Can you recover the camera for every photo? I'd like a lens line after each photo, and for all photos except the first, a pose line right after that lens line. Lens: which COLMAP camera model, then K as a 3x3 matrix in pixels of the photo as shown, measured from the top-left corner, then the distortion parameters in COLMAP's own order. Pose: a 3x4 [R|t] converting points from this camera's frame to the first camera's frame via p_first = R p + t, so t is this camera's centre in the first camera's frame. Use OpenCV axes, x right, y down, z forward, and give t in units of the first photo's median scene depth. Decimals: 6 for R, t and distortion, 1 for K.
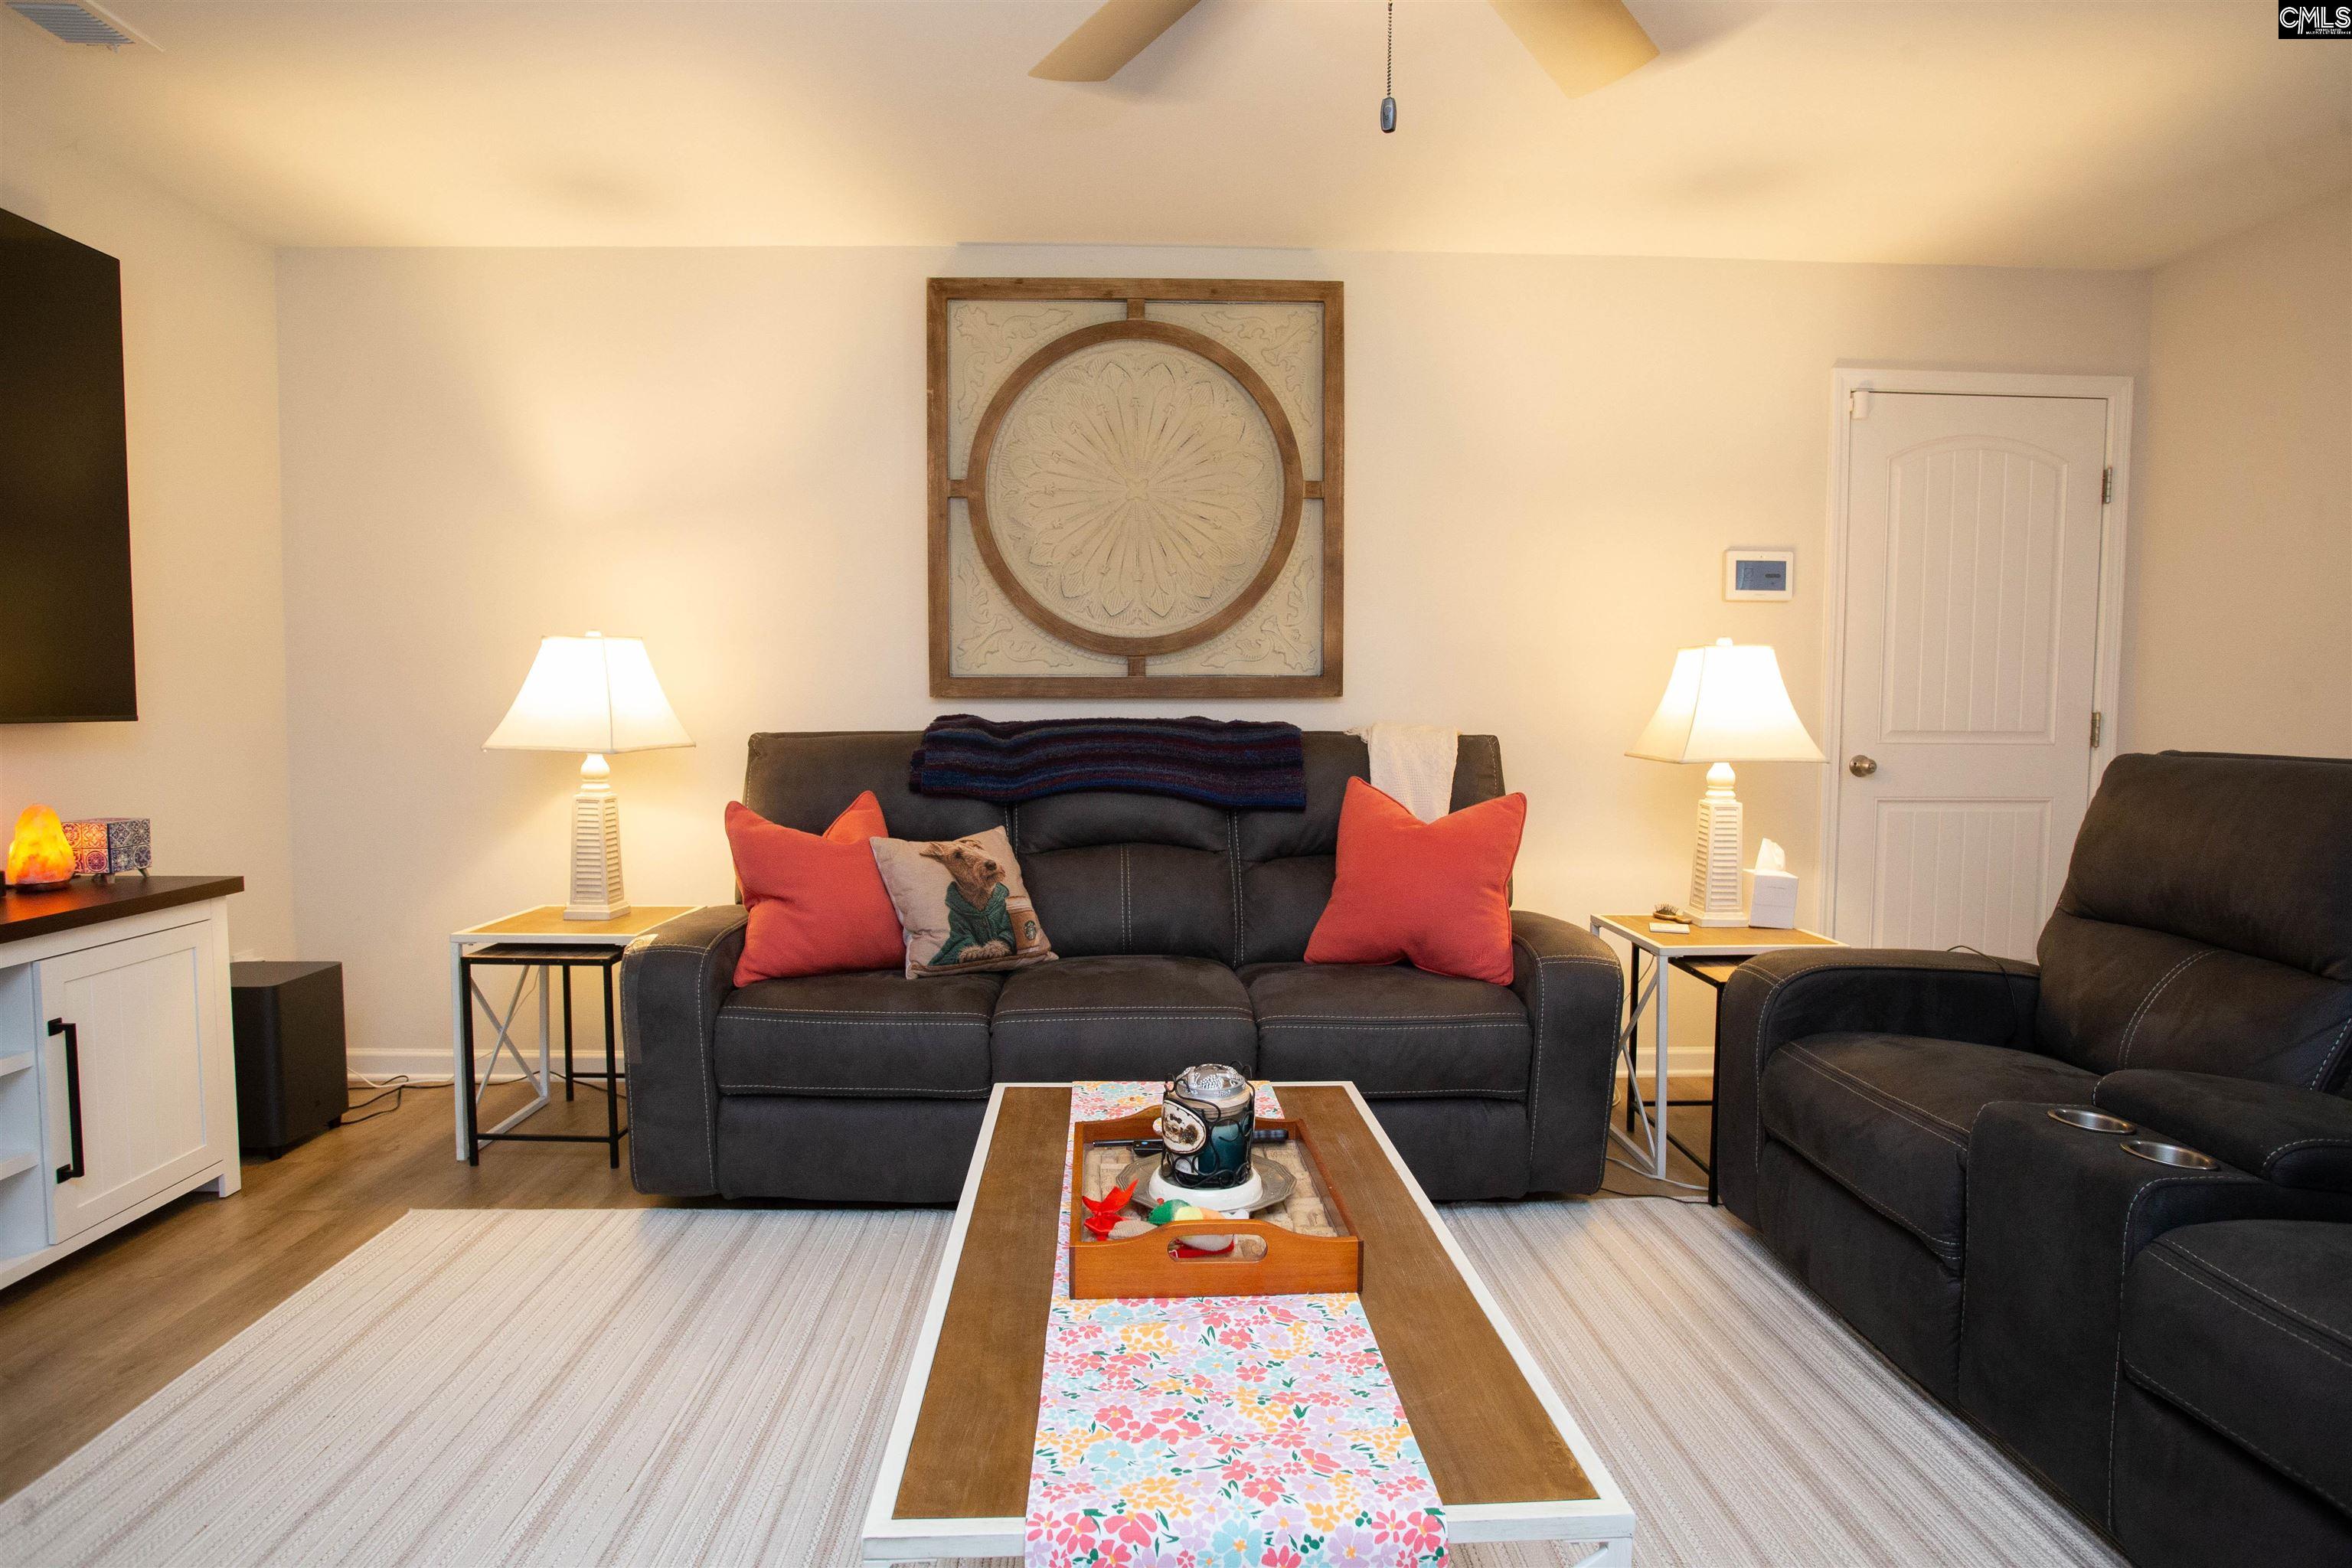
lens RADIAL K [[1258.9, 0, 1176.0], [0, 1258.9, 784.0], [0, 0, 1]] dist [-0.085280, 0.043063]
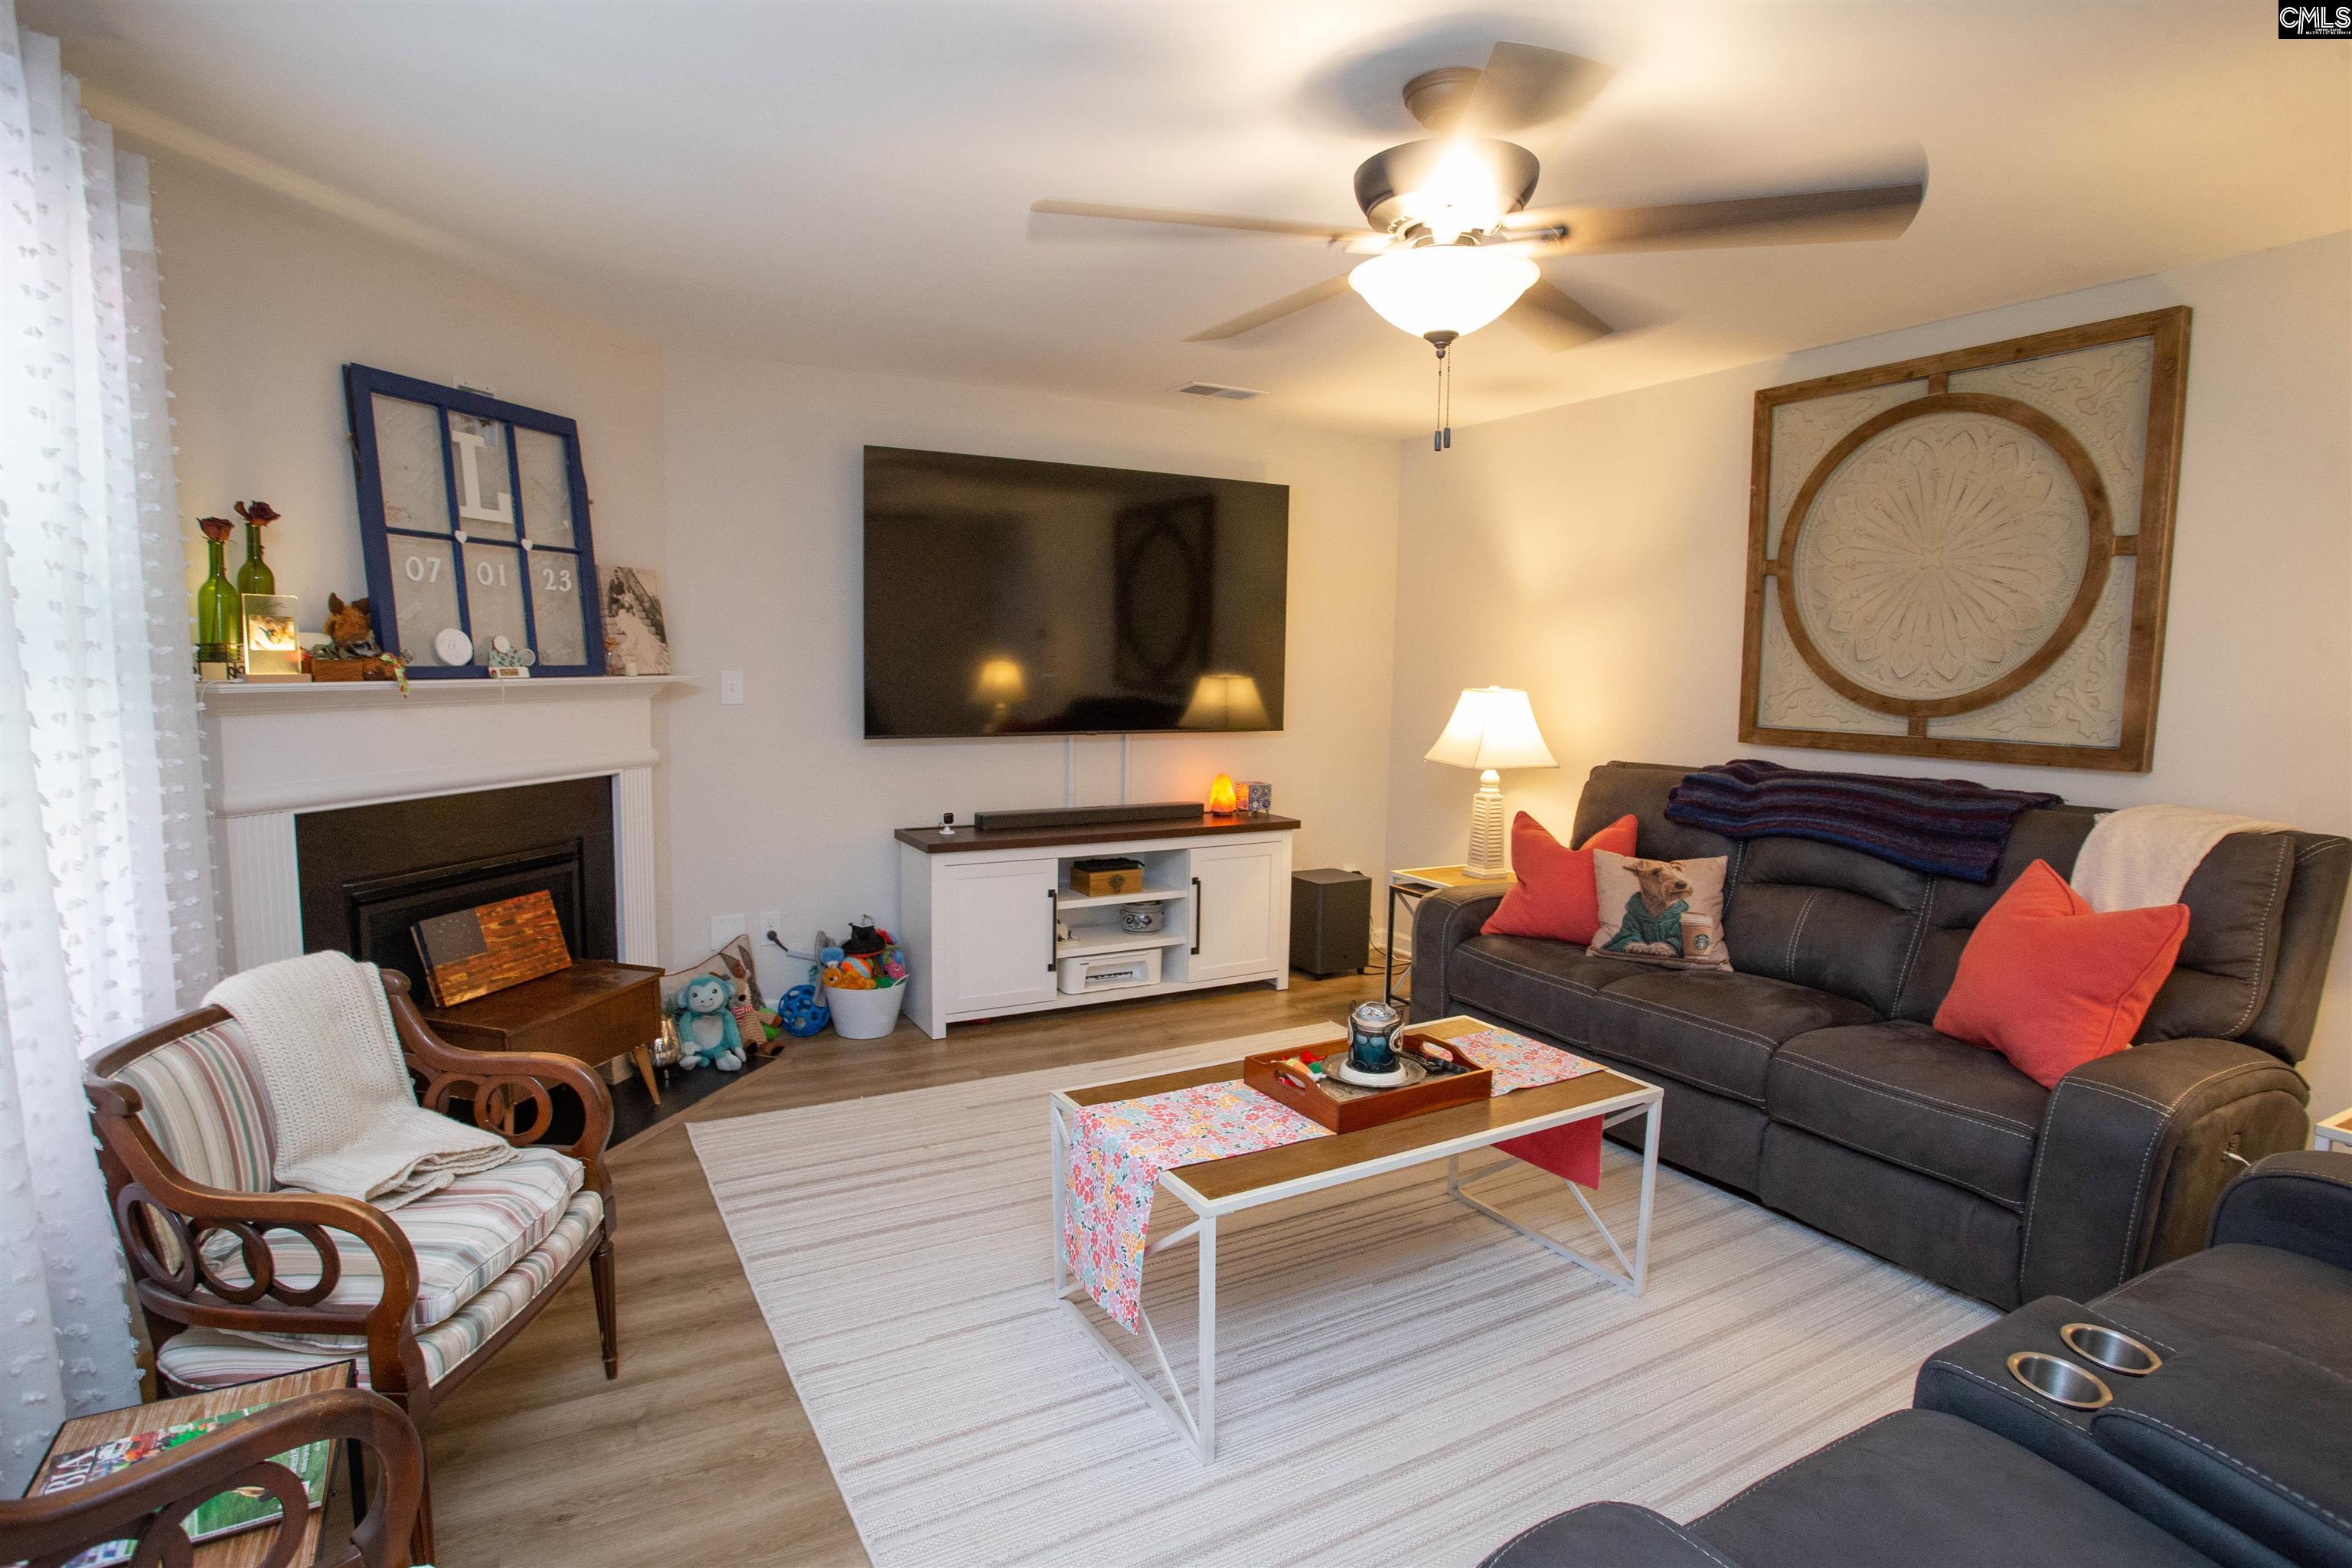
lens RADIAL K [[1166.9, 0, 1156.9], [0, 1166.9, 784.6], [0, 0, 1]] dist [-0.069974, 0.029897]
pose [[0.461238, 0.097391, -0.881915, 0.532135], [-0.068688, 0.994894, 0.073944, -0.073124], [0.884614, 0.026471, 0.465573, -0.009314]]
